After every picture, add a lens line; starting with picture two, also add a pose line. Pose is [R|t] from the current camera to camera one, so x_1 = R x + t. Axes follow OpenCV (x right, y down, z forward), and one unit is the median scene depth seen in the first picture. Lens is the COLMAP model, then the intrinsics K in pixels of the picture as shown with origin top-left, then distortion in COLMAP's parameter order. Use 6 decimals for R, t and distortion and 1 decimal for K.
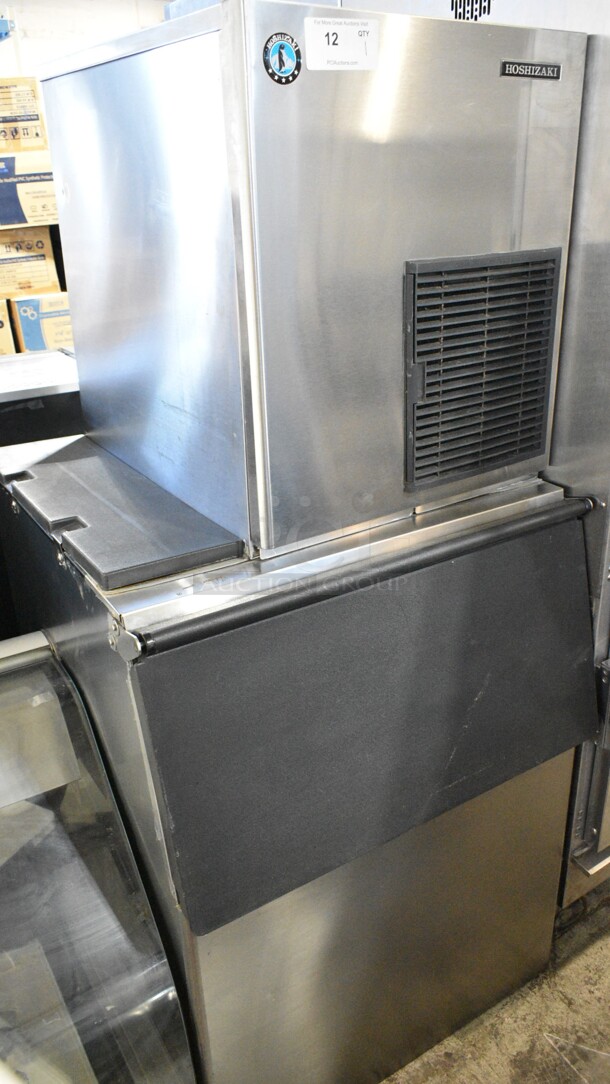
lens RADIAL K [[841.3, 0, 329.8], [0, 841.3, 542.7], [0, 0, 1]] dist [-0.006123, 0.002192]
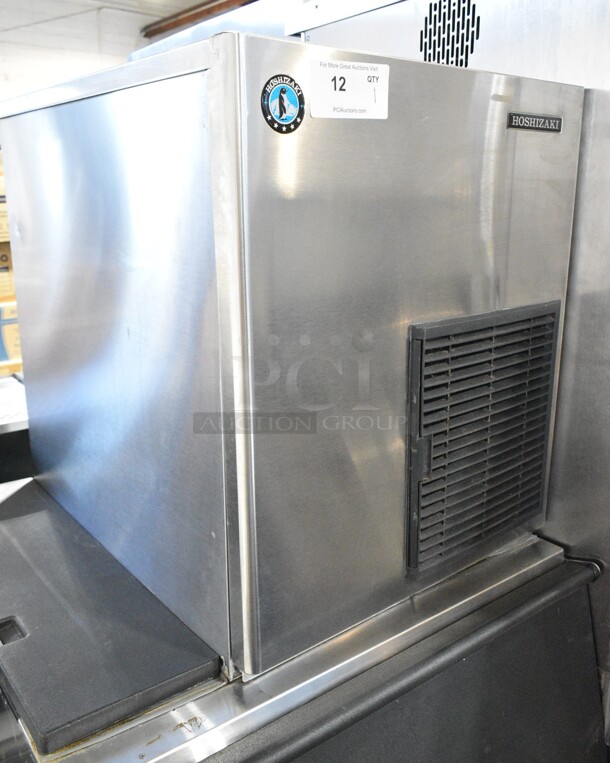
lens RADIAL K [[689.3, 0, 305.0], [0, 689.3, 381.5], [0, 0, 1]] dist [-0.004118, 0.006201]
pose [[0.996876, -0.007643, 0.078612, -0.069142], [0.018778, 0.989702, -0.141904, -0.162296], [-0.076718, 0.142937, 0.986754, 0.285059]]
